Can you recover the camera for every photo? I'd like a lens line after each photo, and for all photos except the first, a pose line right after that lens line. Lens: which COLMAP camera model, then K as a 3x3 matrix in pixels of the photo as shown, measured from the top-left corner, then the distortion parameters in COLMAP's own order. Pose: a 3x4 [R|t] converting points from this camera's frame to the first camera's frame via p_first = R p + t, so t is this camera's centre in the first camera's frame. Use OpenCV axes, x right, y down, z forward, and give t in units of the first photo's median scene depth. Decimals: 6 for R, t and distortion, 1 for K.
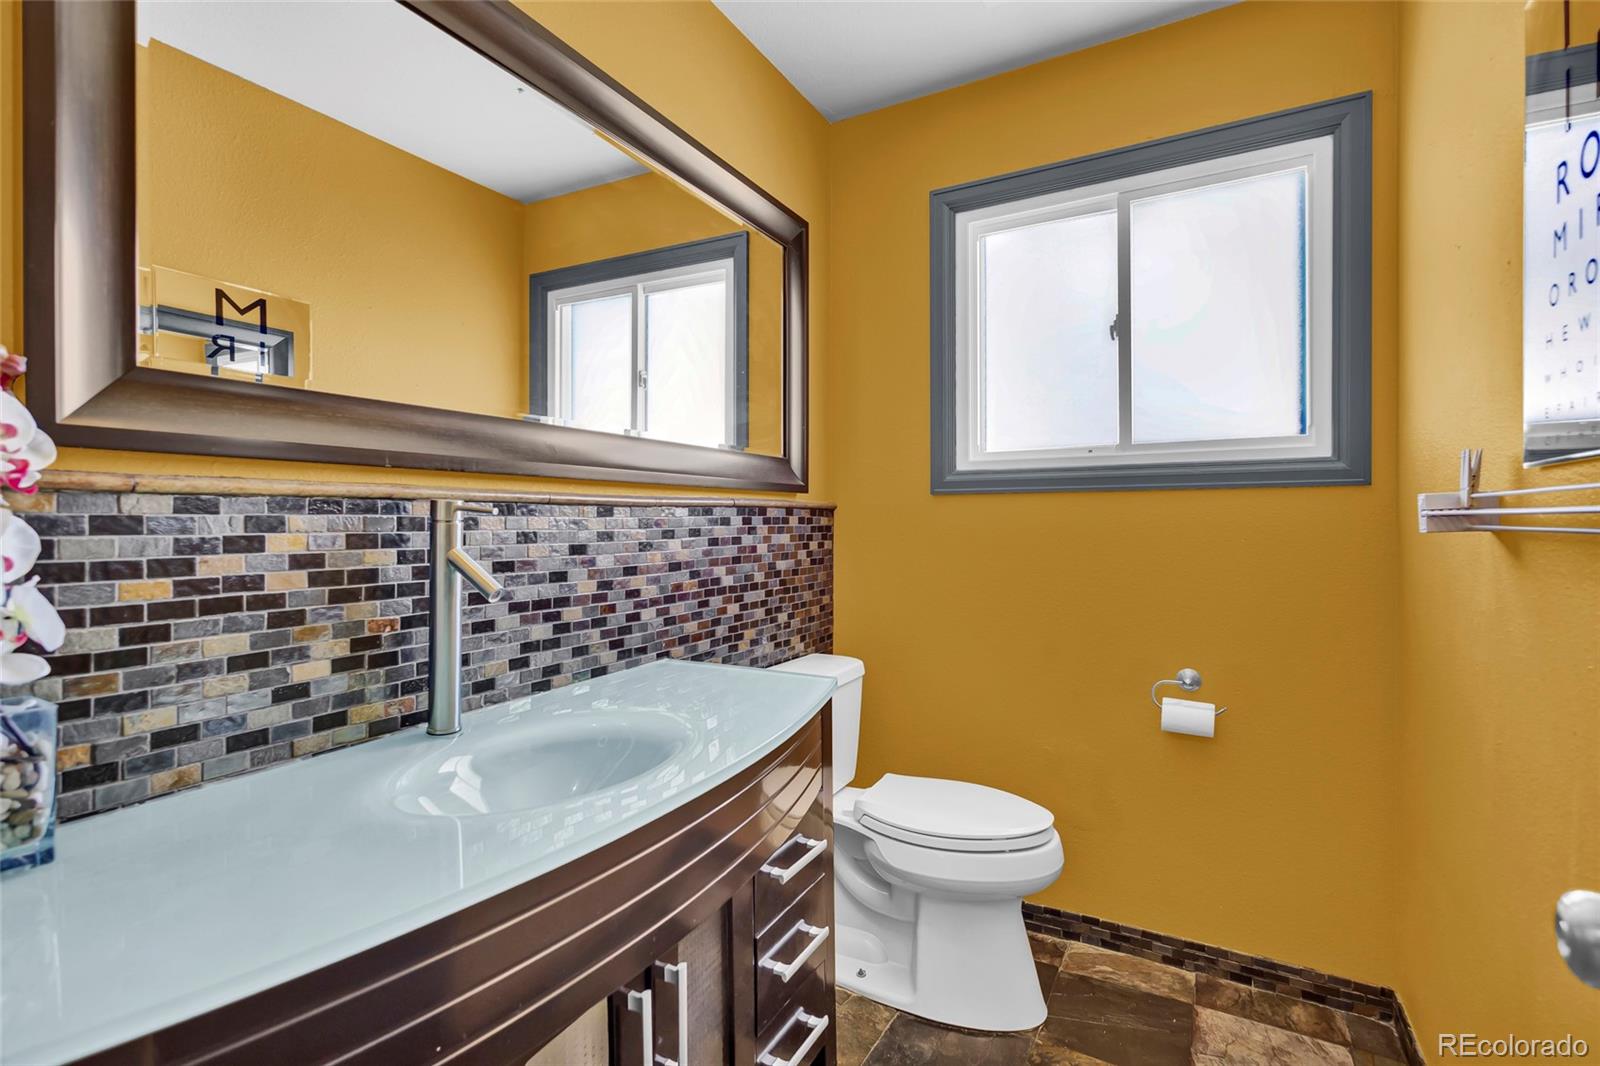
lens RADIAL K [[756.4, 0, 799.8], [0, 756.4, 529.6], [0, 0, 1]] dist [0.009480, -0.000613]
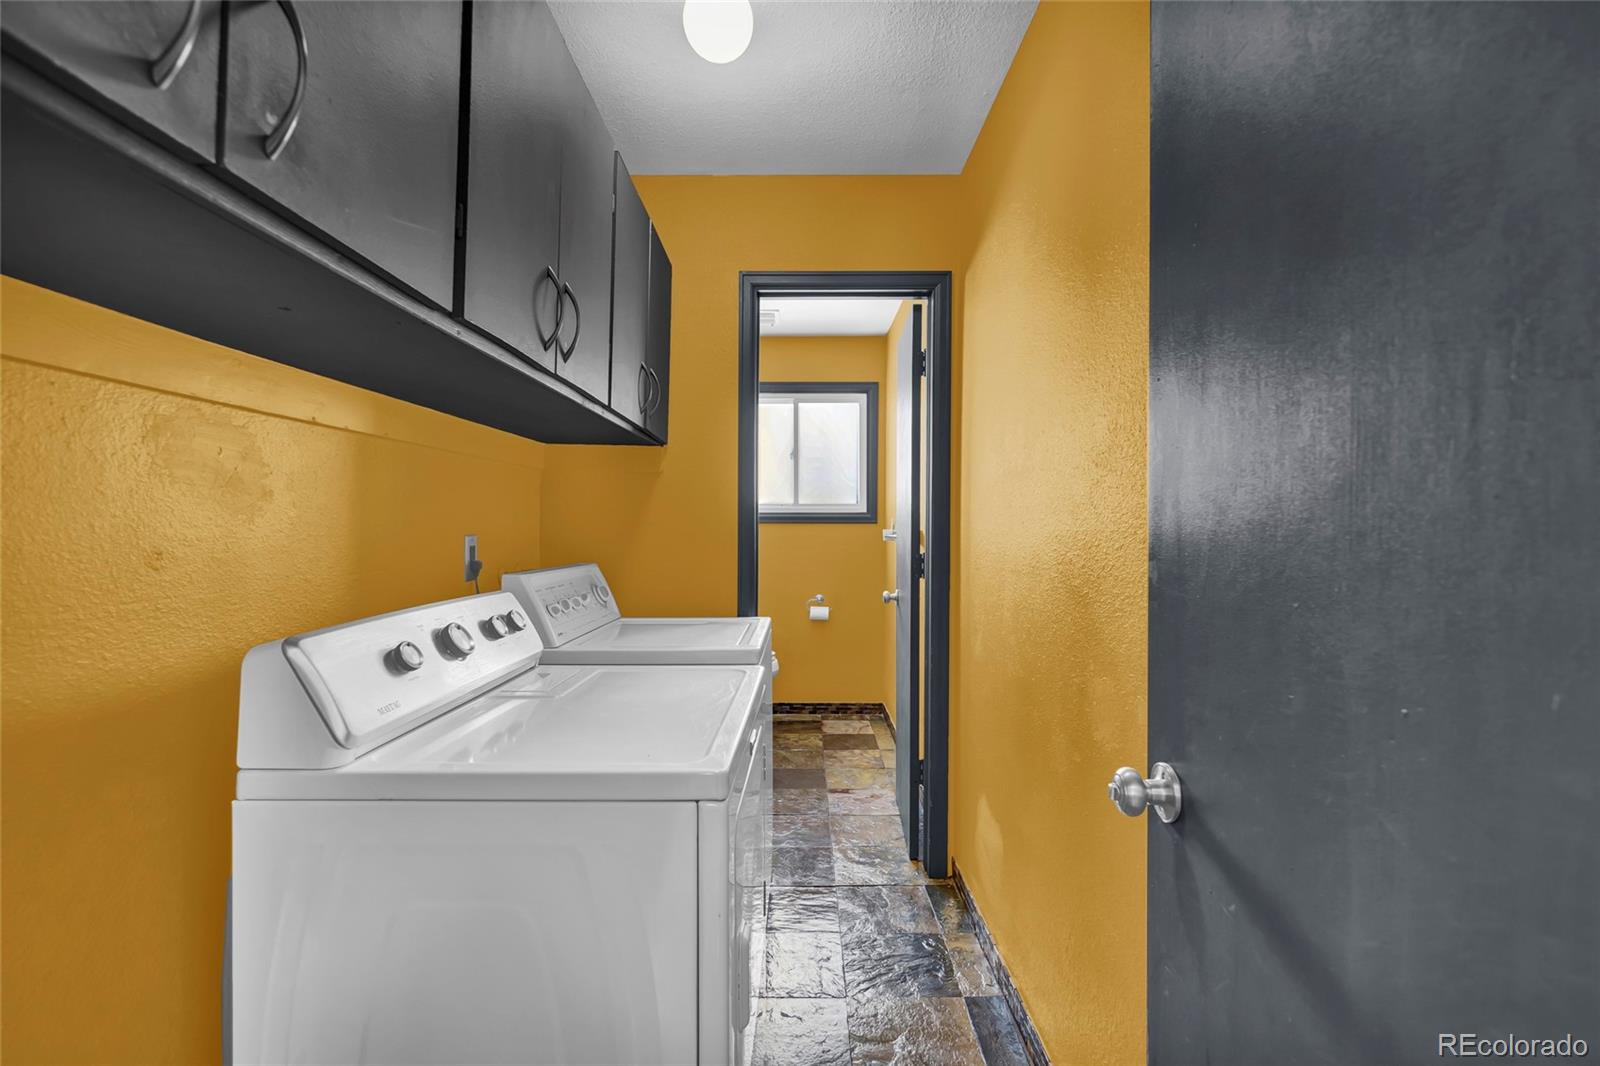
lens RADIAL K [[756.4, 0, 799.8], [0, 756.4, 529.6], [0, 0, 1]] dist [0.009480, -0.000613]
pose [[0.881852, 0.008061, 0.471458, -0.752694], [-0.005818, 0.999964, -0.006214, -0.016593], [-0.471491, 0.002736, 0.881867, -1.220772]]
